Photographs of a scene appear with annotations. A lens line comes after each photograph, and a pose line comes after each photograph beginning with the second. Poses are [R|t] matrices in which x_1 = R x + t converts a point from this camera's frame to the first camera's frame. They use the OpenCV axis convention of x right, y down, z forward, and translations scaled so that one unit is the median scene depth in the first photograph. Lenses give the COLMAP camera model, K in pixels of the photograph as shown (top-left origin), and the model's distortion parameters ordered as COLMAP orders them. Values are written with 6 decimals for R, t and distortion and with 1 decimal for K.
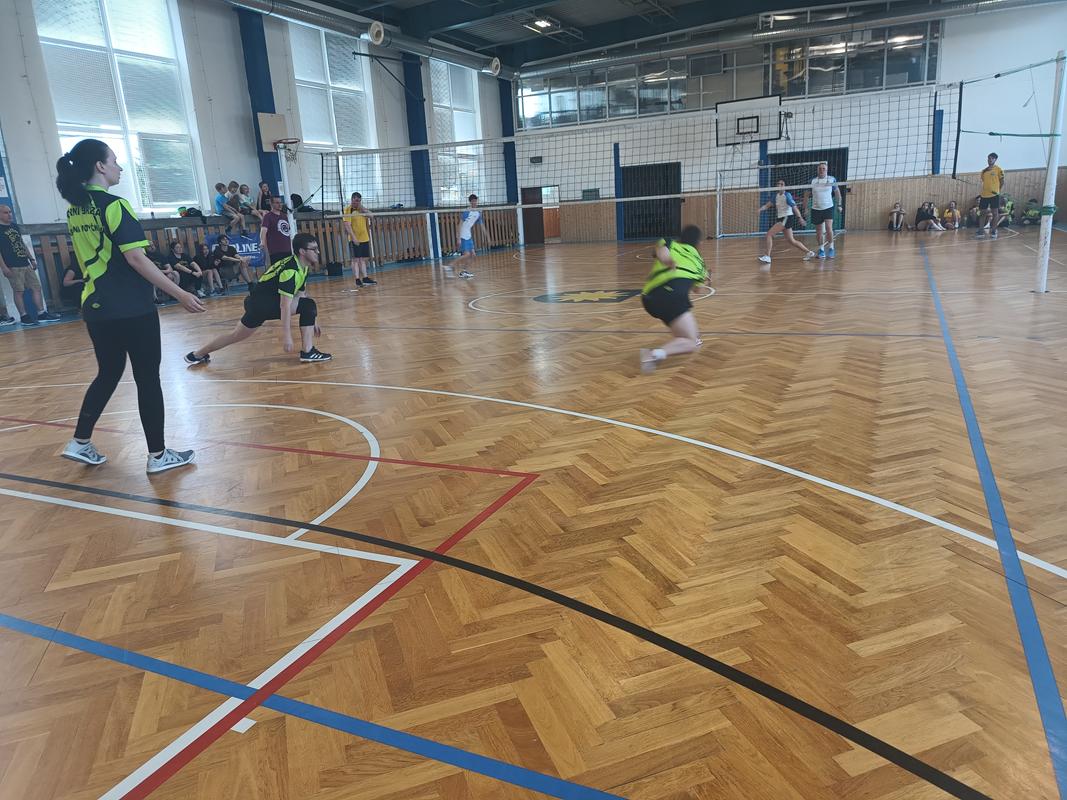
lens RADIAL K [[738.1, 0, 537.2], [0, 738.1, 405.6], [0, 0, 1]] dist [0.037324, -0.037837]
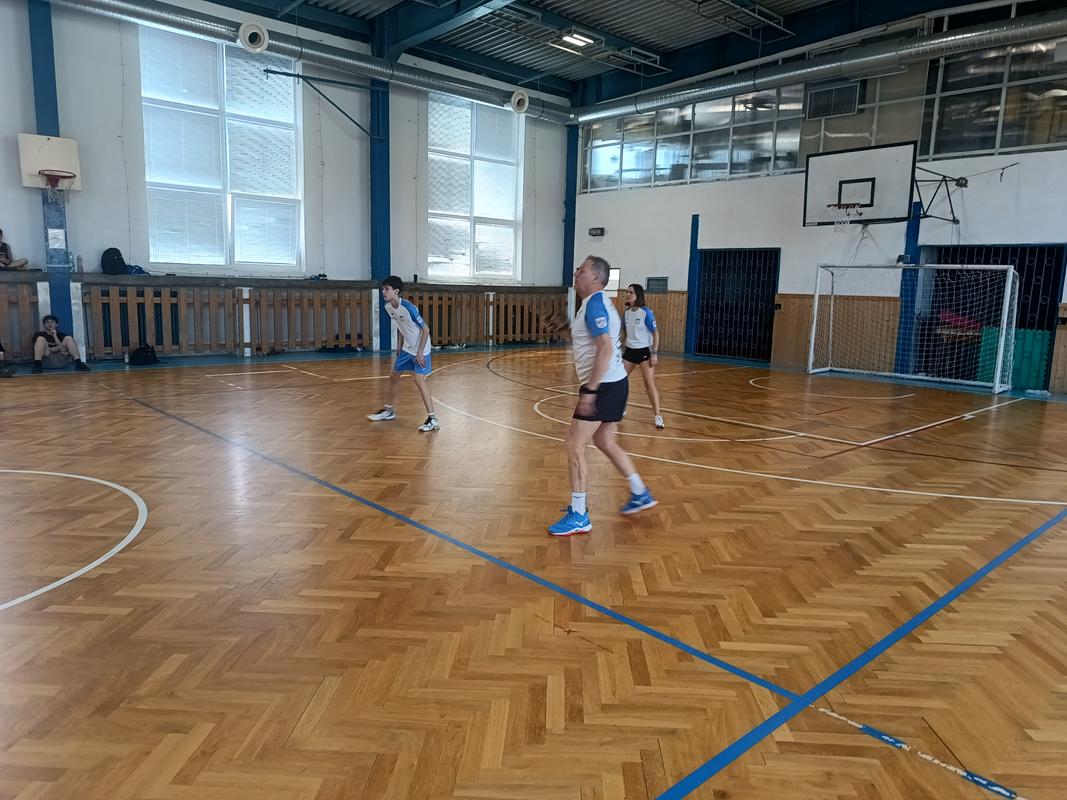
lens RADIAL K [[738.1, 0, 541.8], [0, 738.1, 402.8], [0, 0, 1]] dist [0.037324, -0.037837]
pose [[0.924829, 0.146345, -0.351105, 0.678885], [-0.178308, 0.982125, -0.060312, -0.334023], [0.336002, 0.118383, 0.934392, 0.953383]]
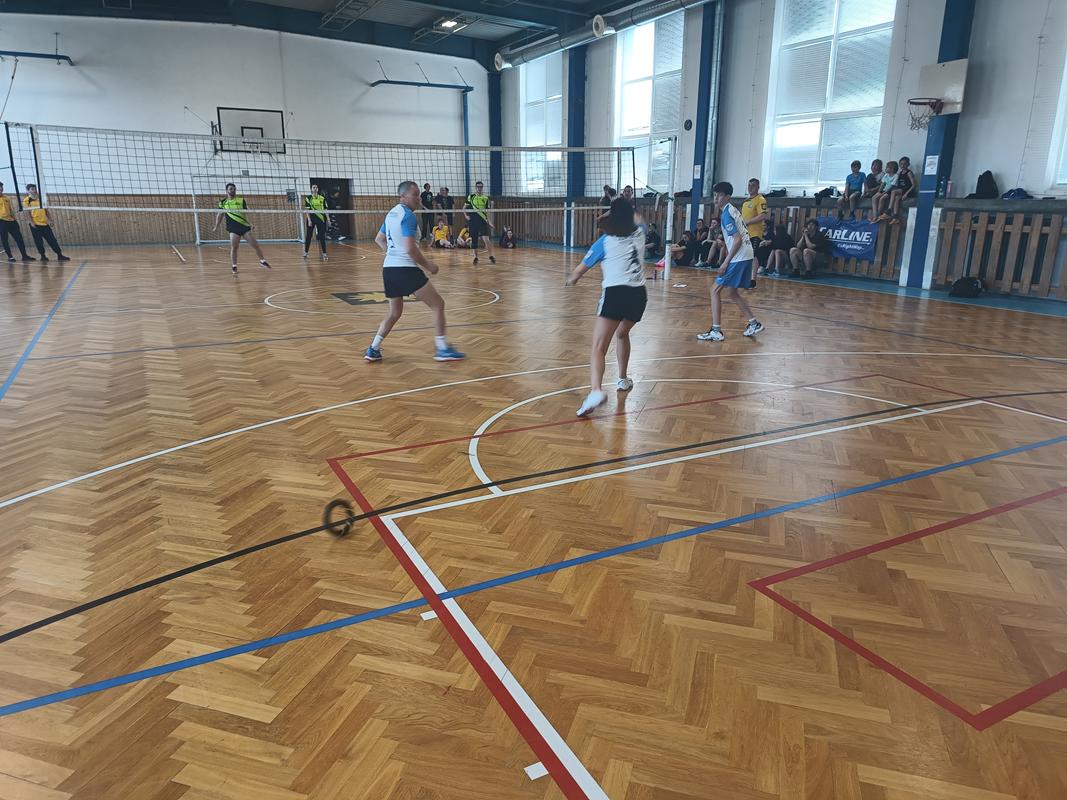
lens RADIAL K [[738.1, 0, 531.4], [0, 738.1, 393.6], [0, 0, 1]] dist [0.037324, -0.037837]
pose [[-0.609277, 0.259084, -0.749438, 0.960430], [-0.174885, 0.877941, 0.445685, -0.663272], [0.773432, 0.402611, -0.489599, 2.154472]]
